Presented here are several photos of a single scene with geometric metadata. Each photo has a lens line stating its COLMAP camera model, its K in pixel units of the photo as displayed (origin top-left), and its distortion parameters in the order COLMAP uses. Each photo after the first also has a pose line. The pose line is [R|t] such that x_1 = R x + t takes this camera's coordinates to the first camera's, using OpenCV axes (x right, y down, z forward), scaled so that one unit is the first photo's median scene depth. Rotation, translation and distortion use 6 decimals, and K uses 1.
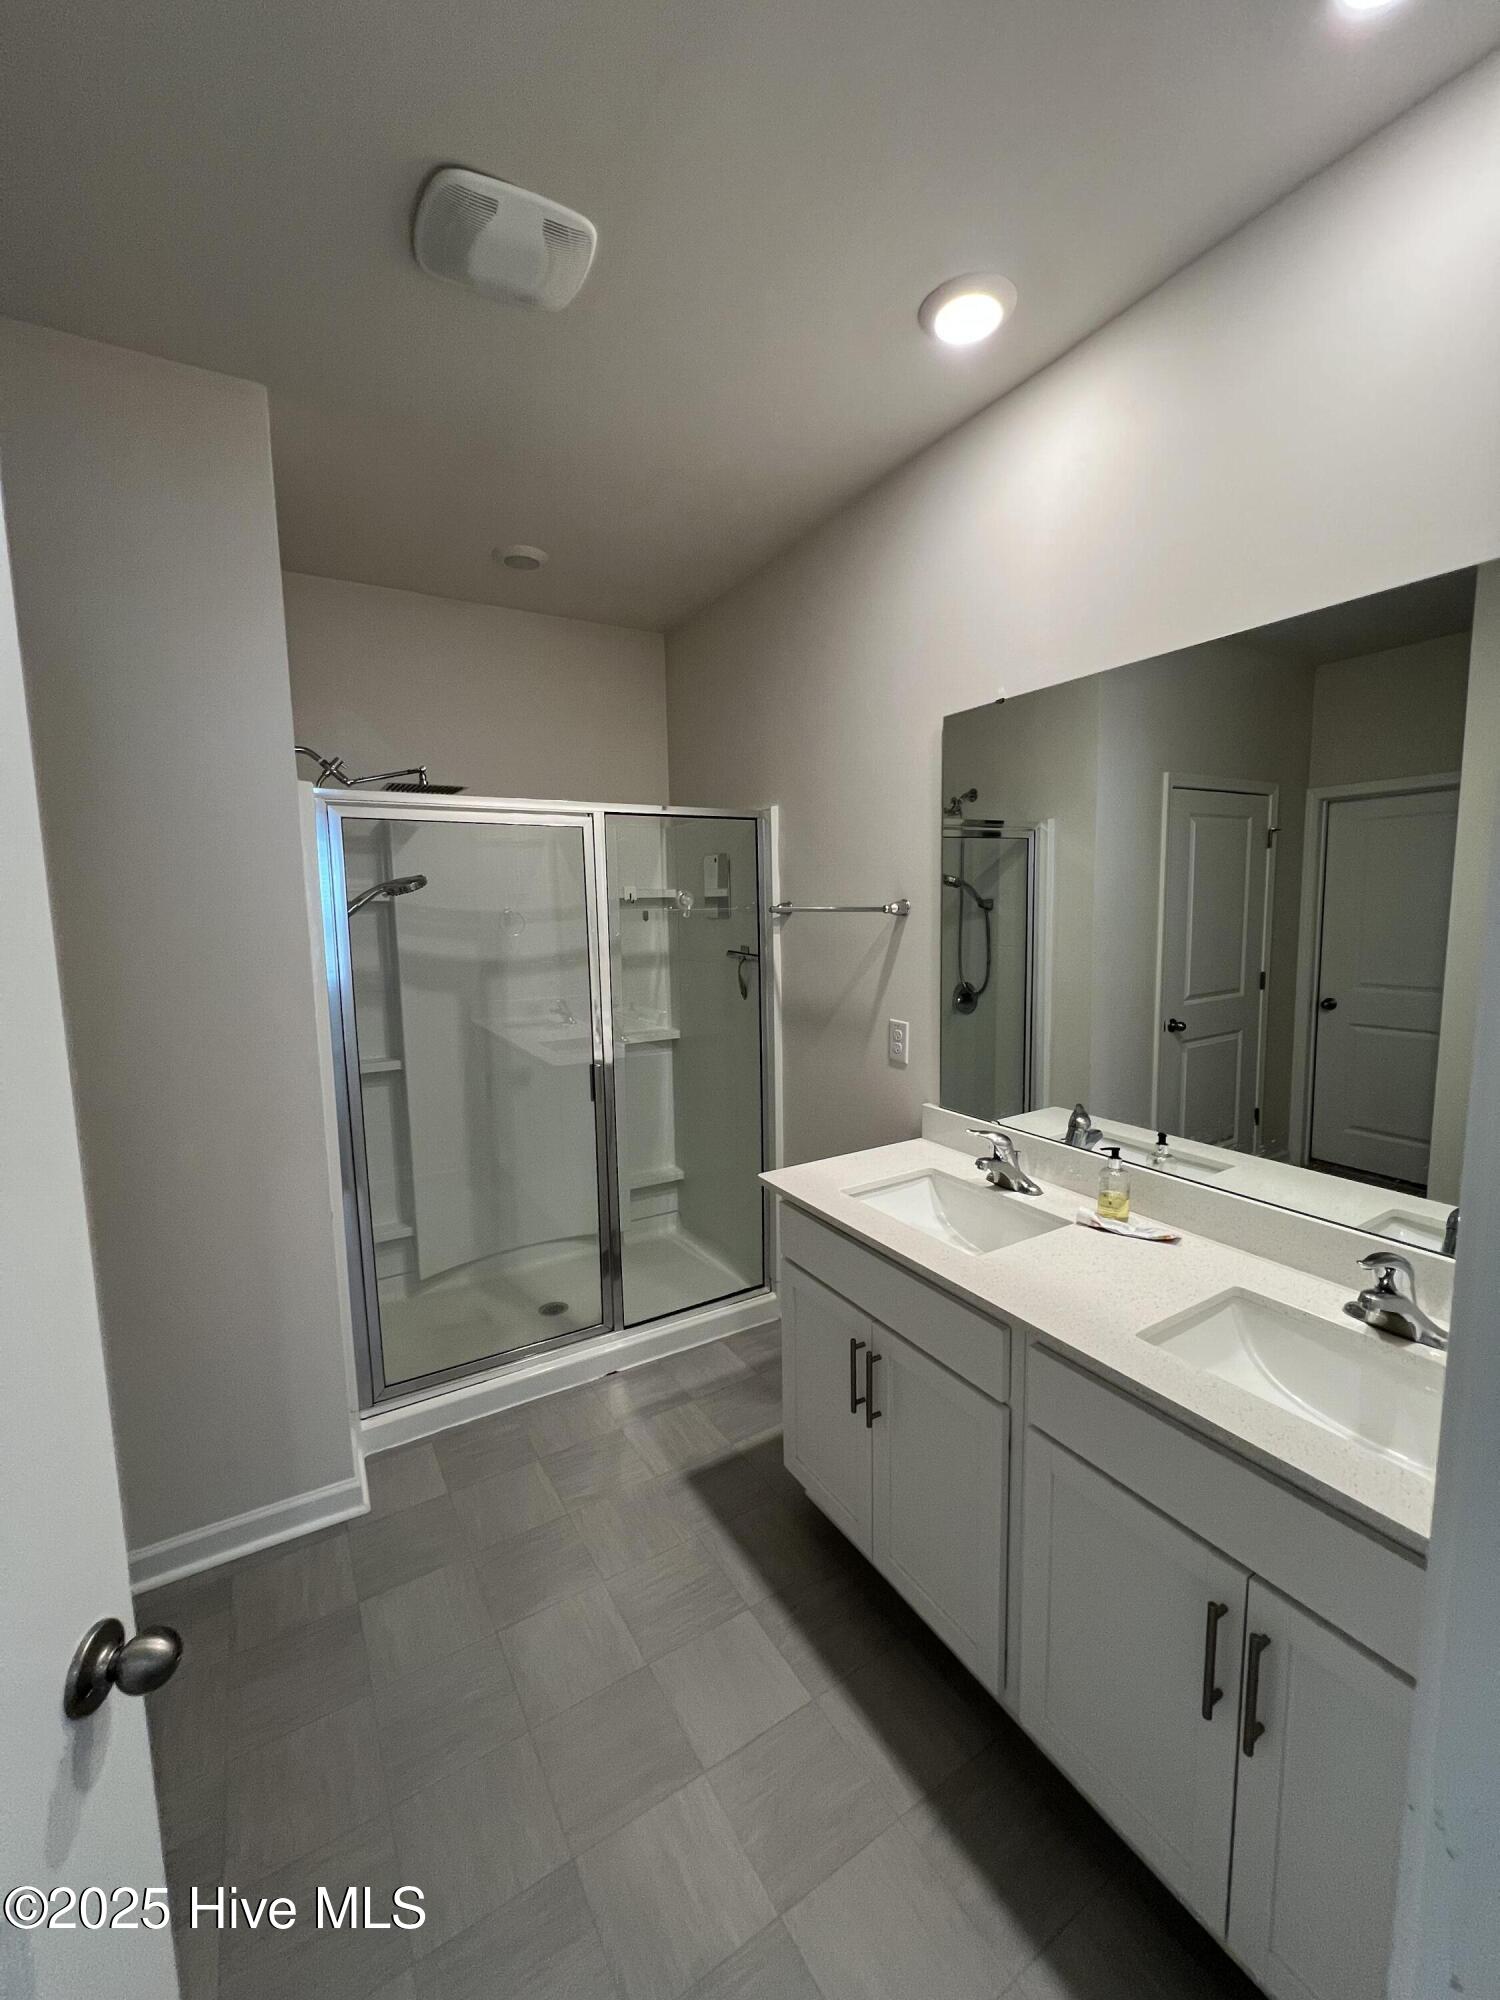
lens RADIAL K [[799.4, 0, 754.8], [0, 799.4, 997.5], [0, 0, 1]] dist [0.002918, 0.000493]
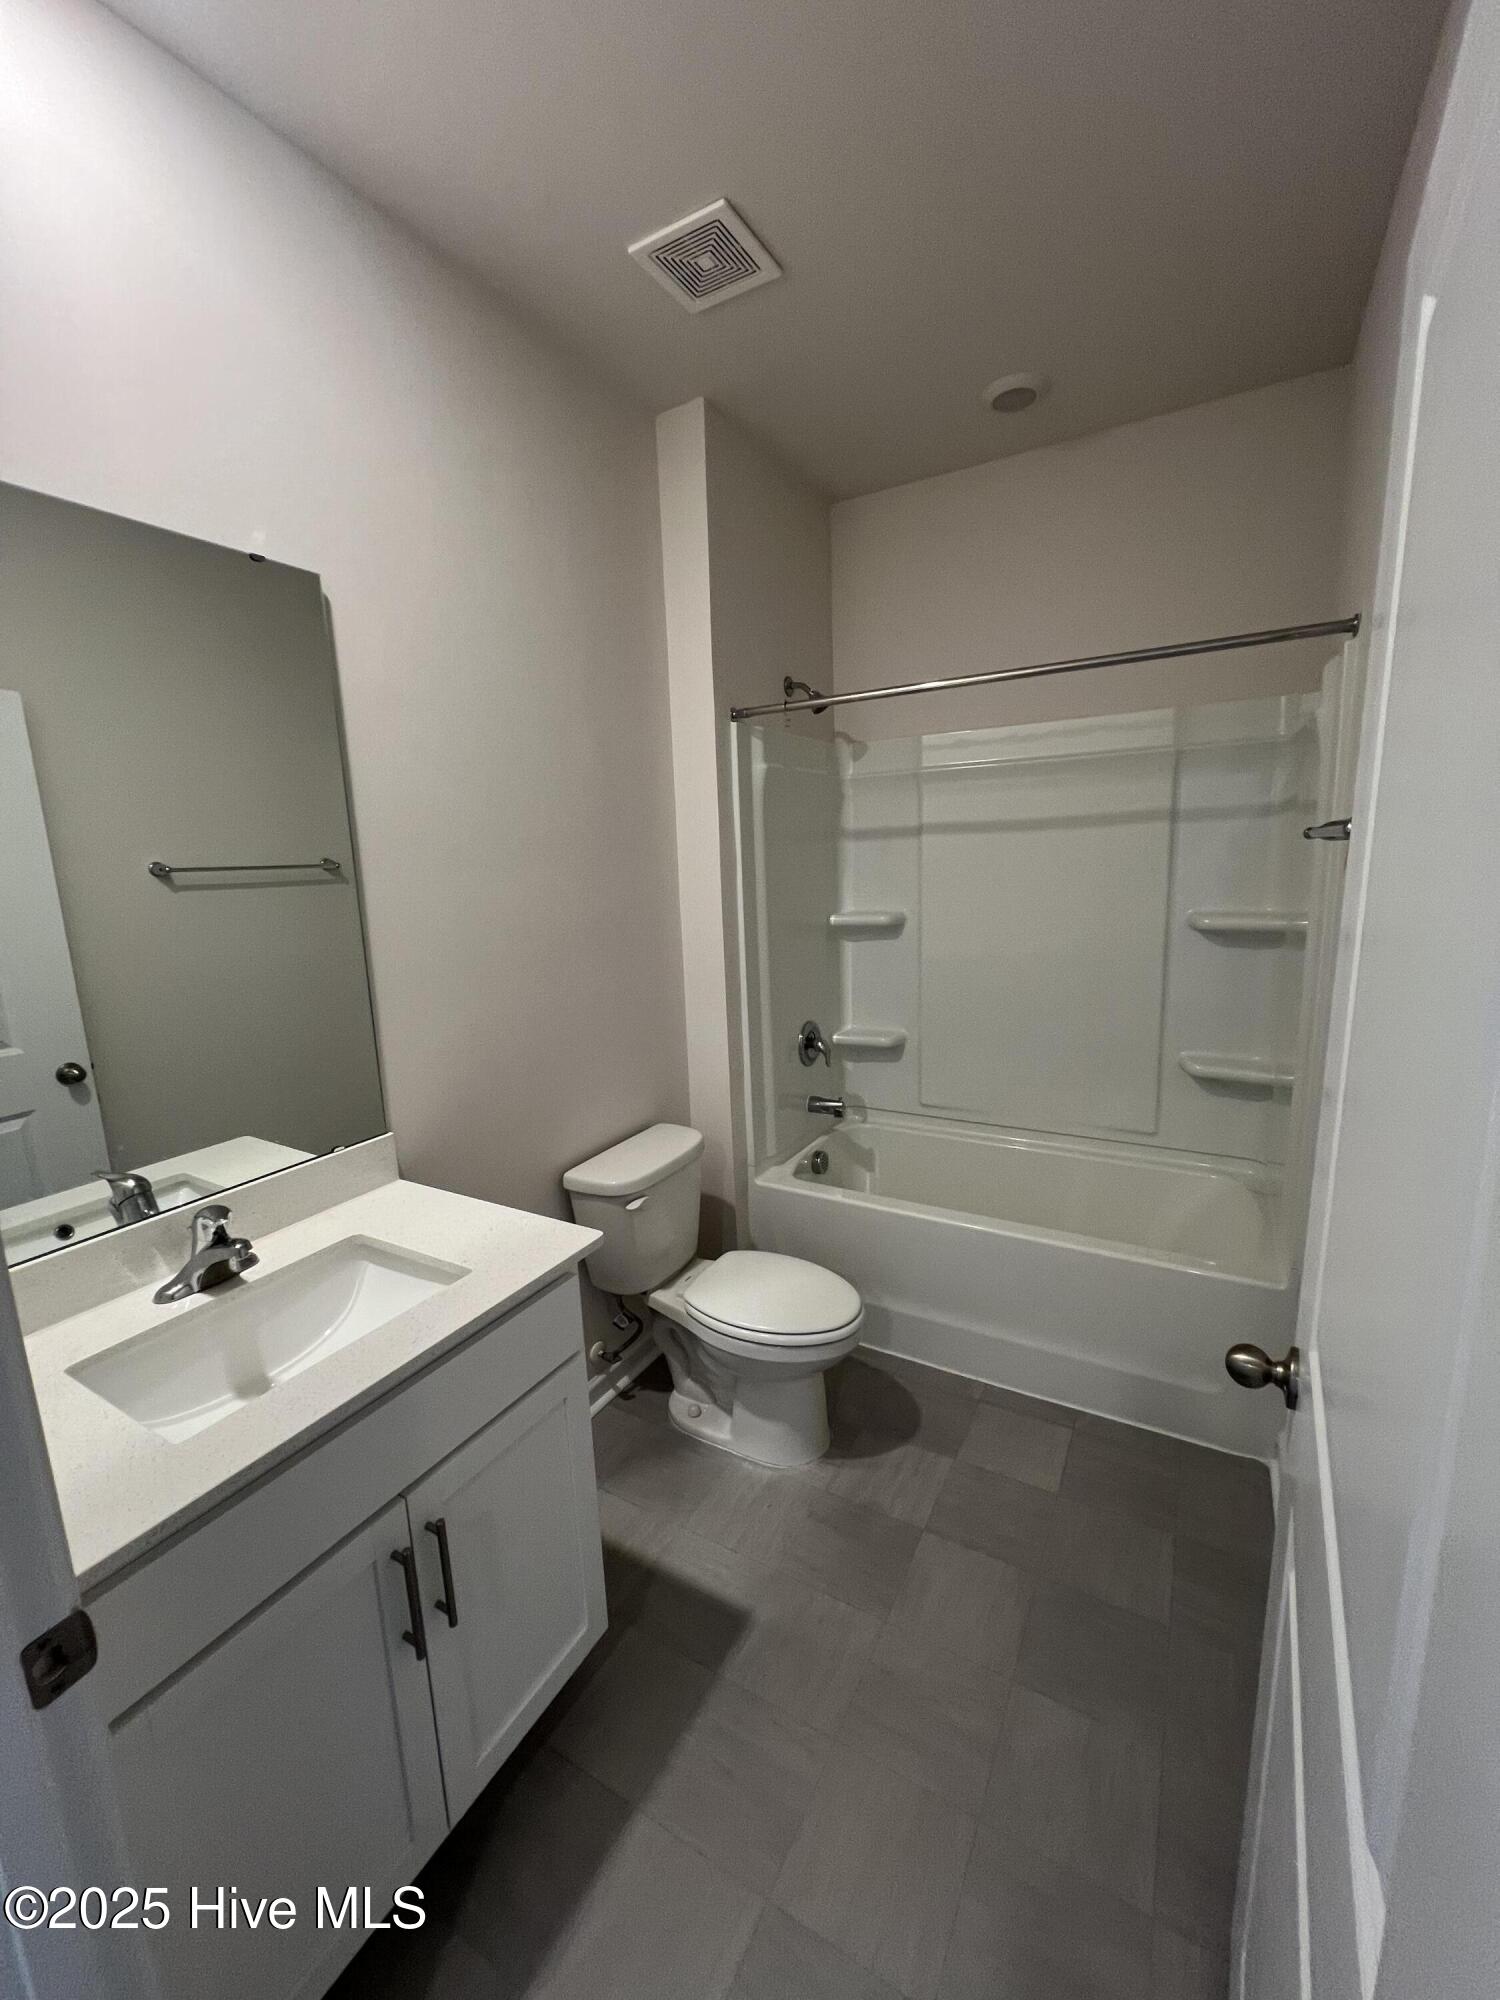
lens RADIAL K [[799.4, 0, 754.5], [0, 799.4, 996.1], [0, 0, 1]] dist [0.002918, 0.000493]
pose [[-0.481190, -0.114494, 0.869107, -0.408976], [0.152189, 0.965467, 0.211450, -0.057993], [-0.863304, 0.234017, -0.447149, 0.792095]]
